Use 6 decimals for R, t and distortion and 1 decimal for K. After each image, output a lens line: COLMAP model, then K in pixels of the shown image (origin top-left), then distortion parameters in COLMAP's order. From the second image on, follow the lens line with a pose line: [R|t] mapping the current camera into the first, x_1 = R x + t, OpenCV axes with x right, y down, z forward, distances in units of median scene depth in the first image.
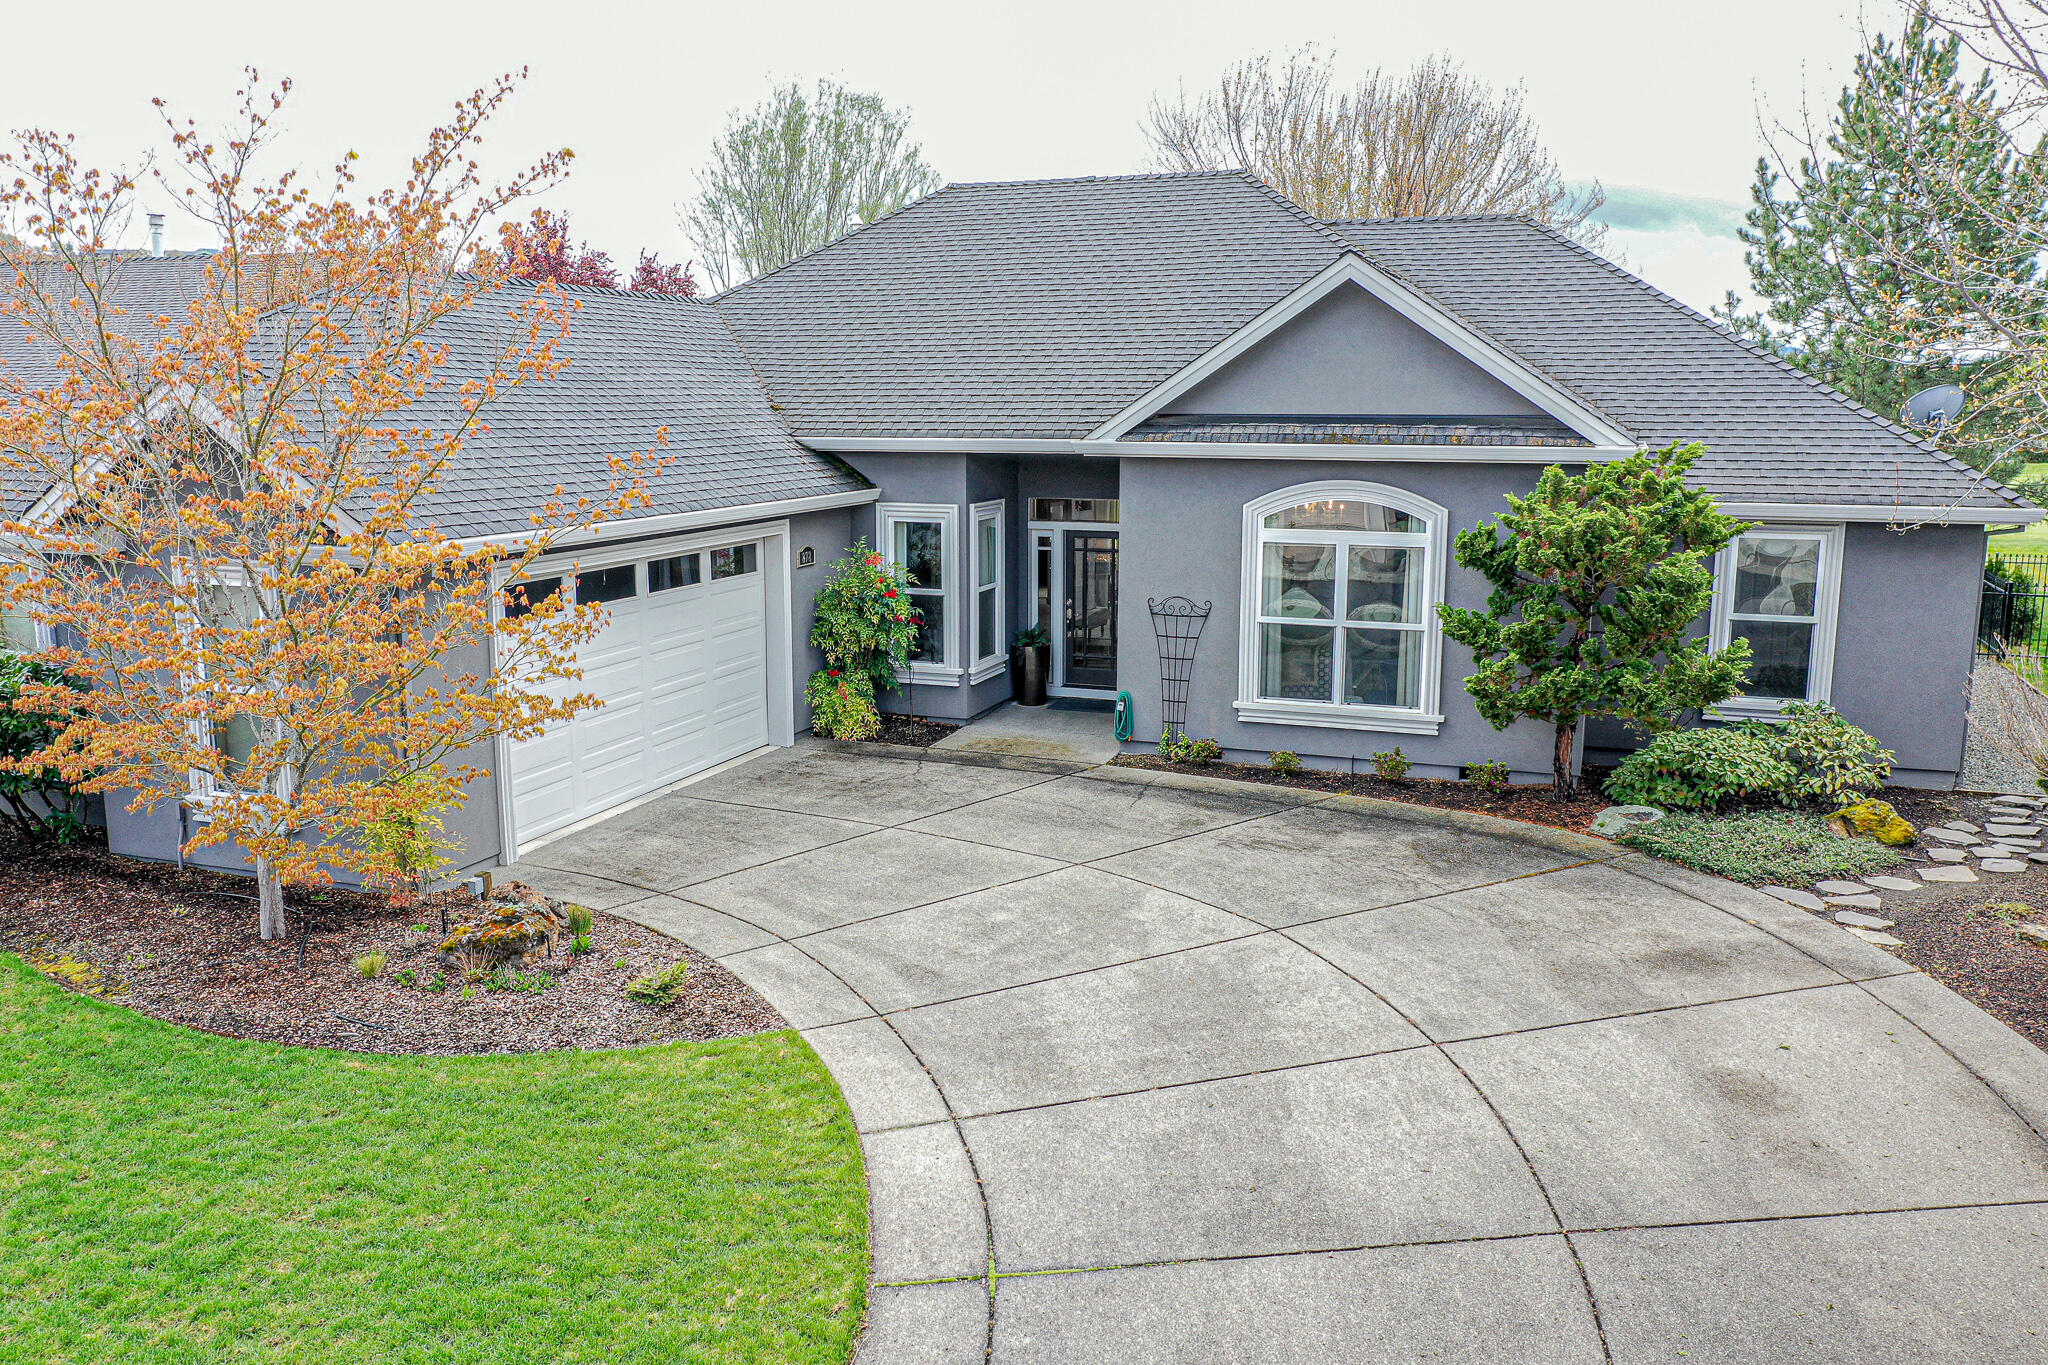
lens RADIAL K [[1618.9, 0, 1021.0], [0, 1618.9, 677.7], [0, 0, 1]] dist [0.004374, 0.002922]
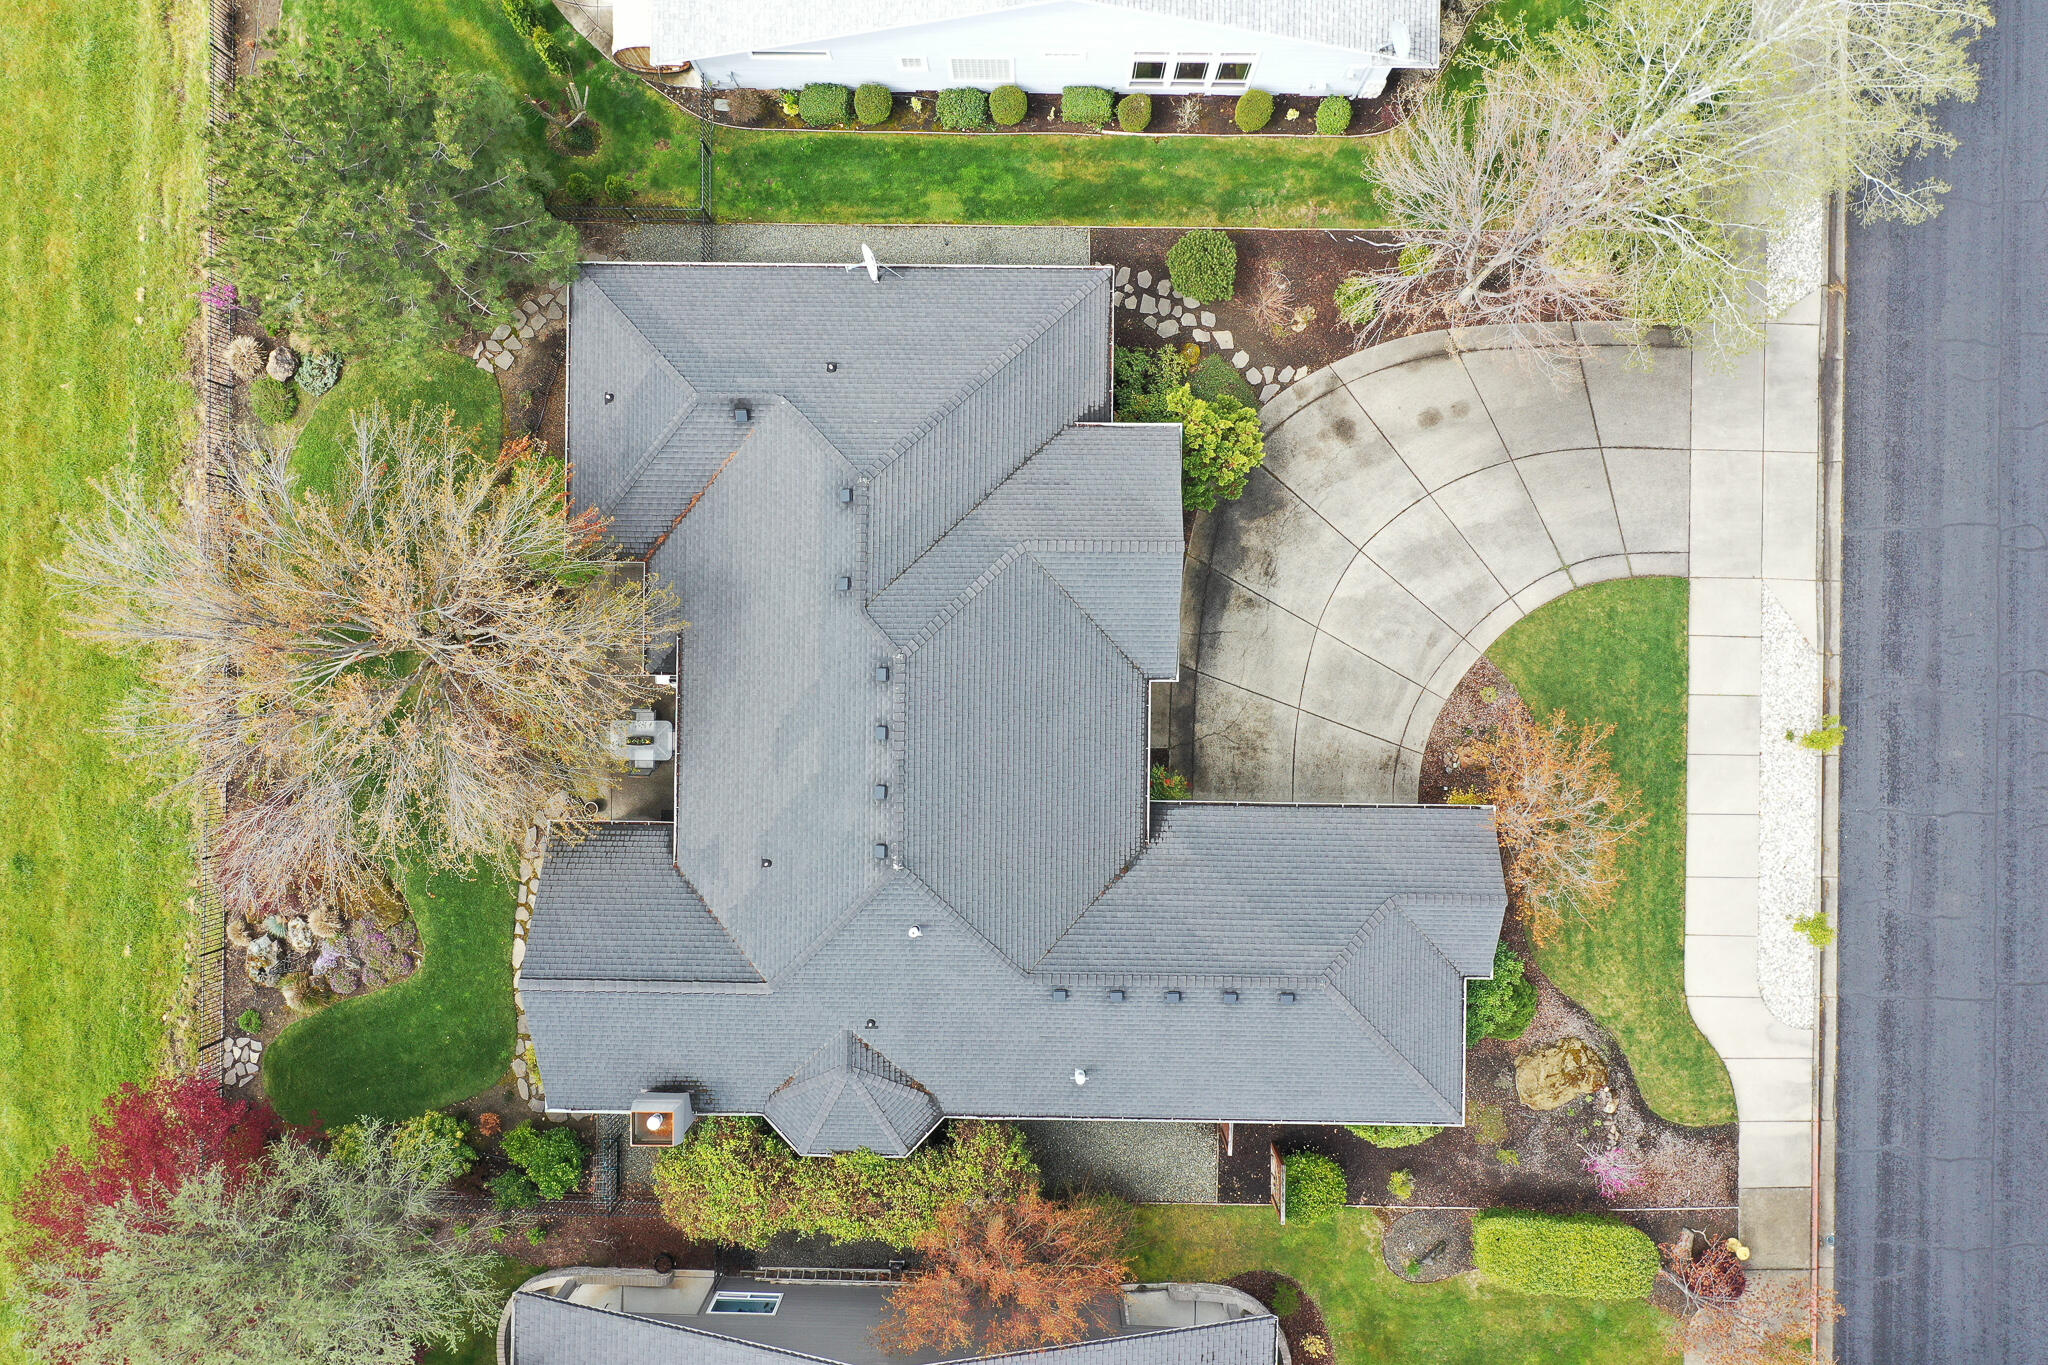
lens RADIAL K [[1618.9, 0, 1023.7], [0, 1618.9, 677.8], [0, 0, 1]] dist [0.004374, 0.002922]
pose [[-0.333842, -0.942626, -0.002235, 0.150986], [0.181896, -0.066747, 0.981050, -3.178830], [-0.924913, 0.327109, 0.193743, 1.102529]]
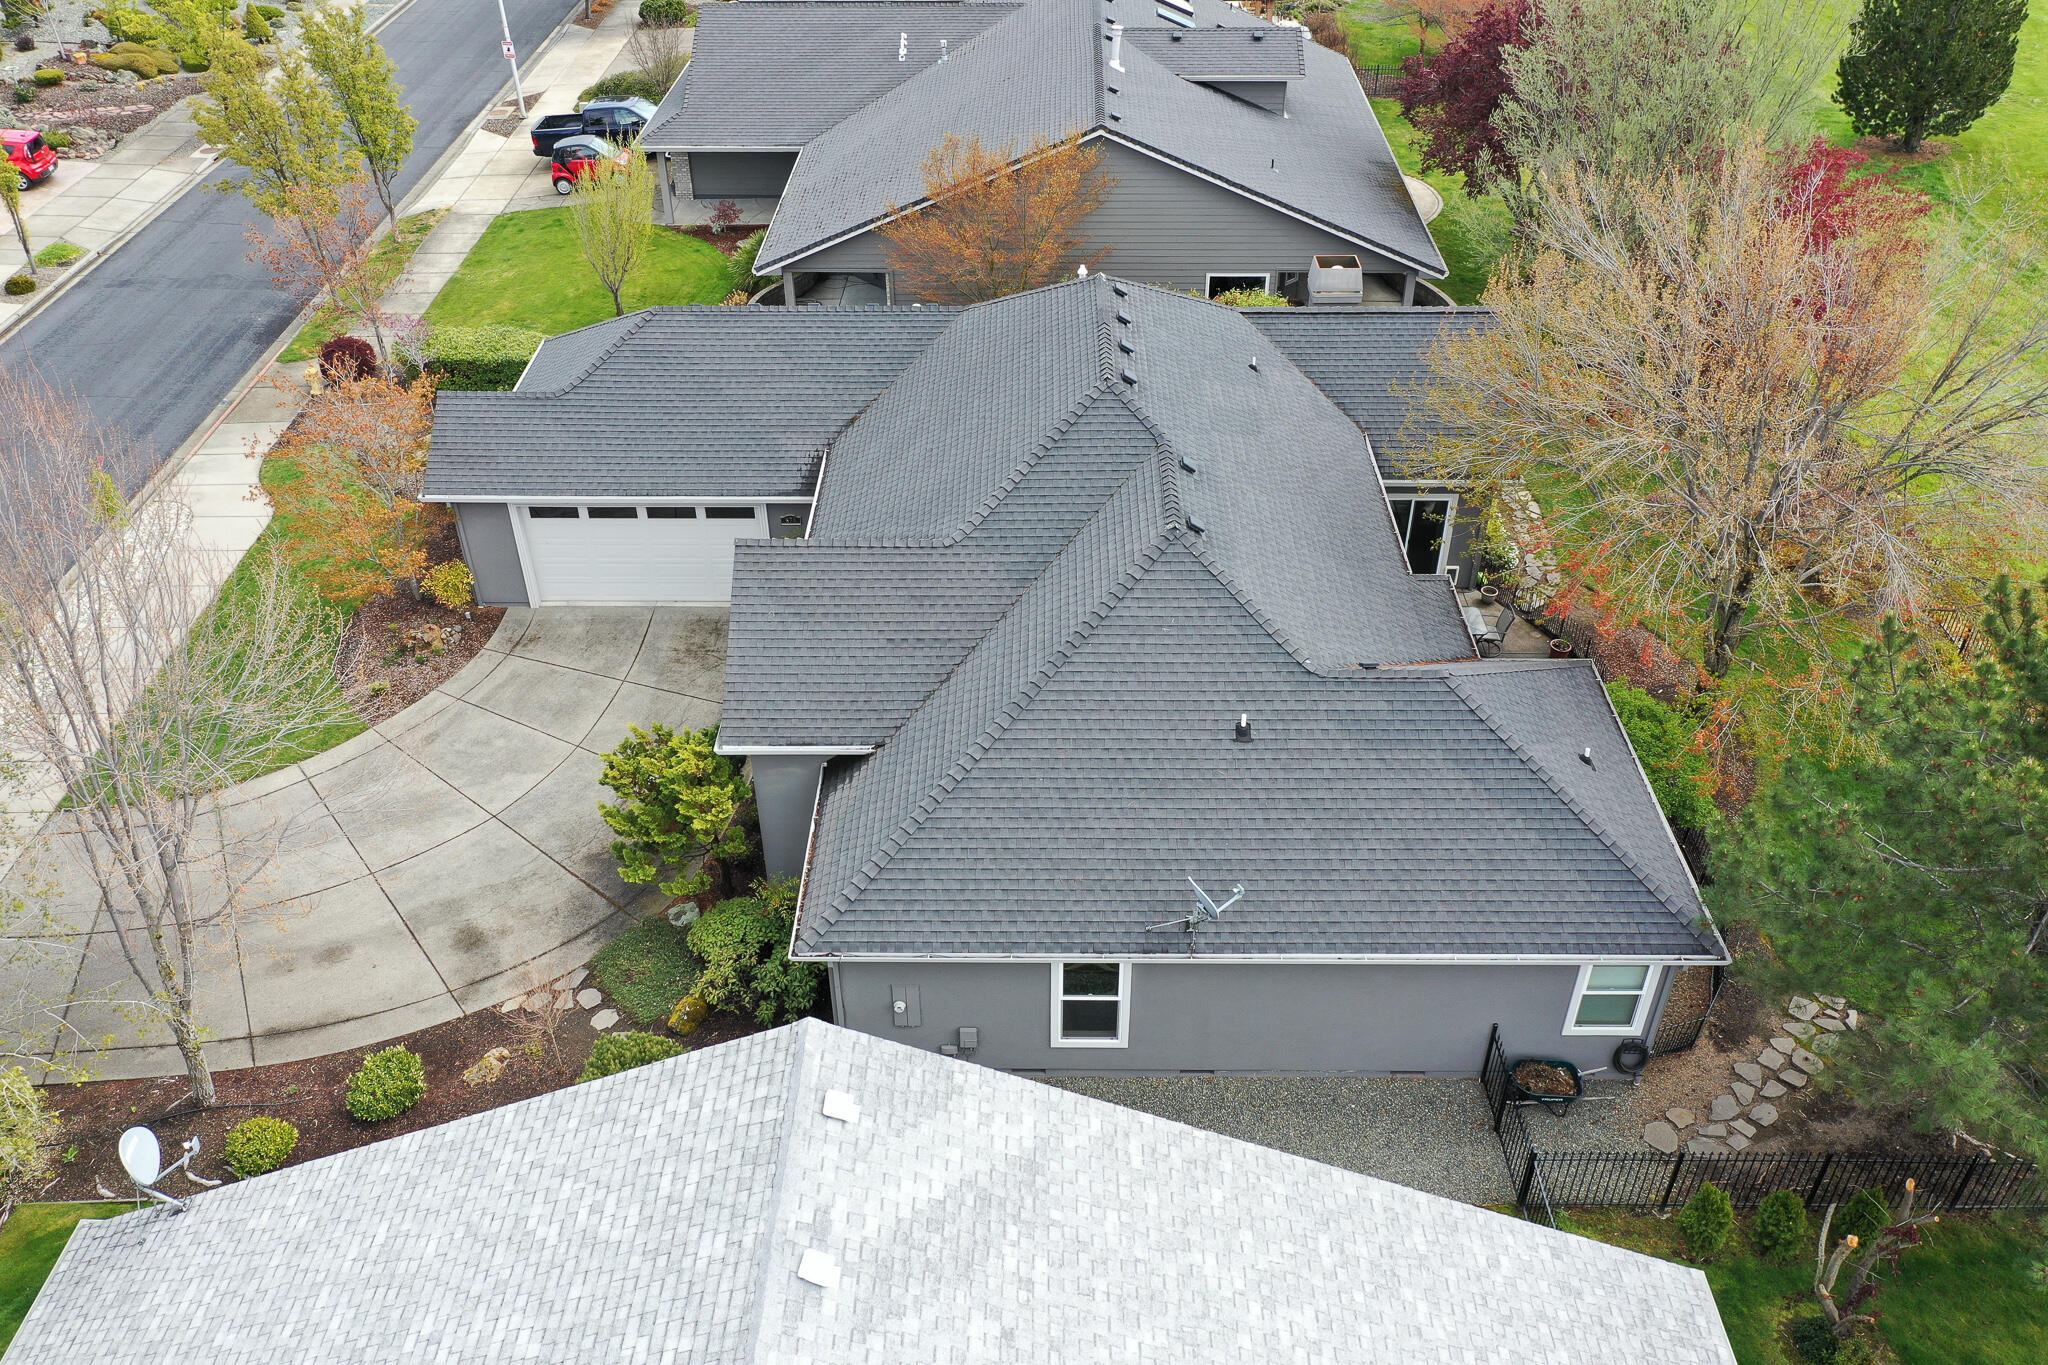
lens RADIAL K [[1618.9, 0, 1031.9], [0, 1618.9, 692.3], [0, 0, 1]] dist [0.004374, 0.002922]
pose [[0.334177, 0.558778, -0.759008, 2.084040], [-0.159309, 0.827205, 0.538844, -1.365694], [0.928949, -0.059152, 0.365451, 0.901592]]
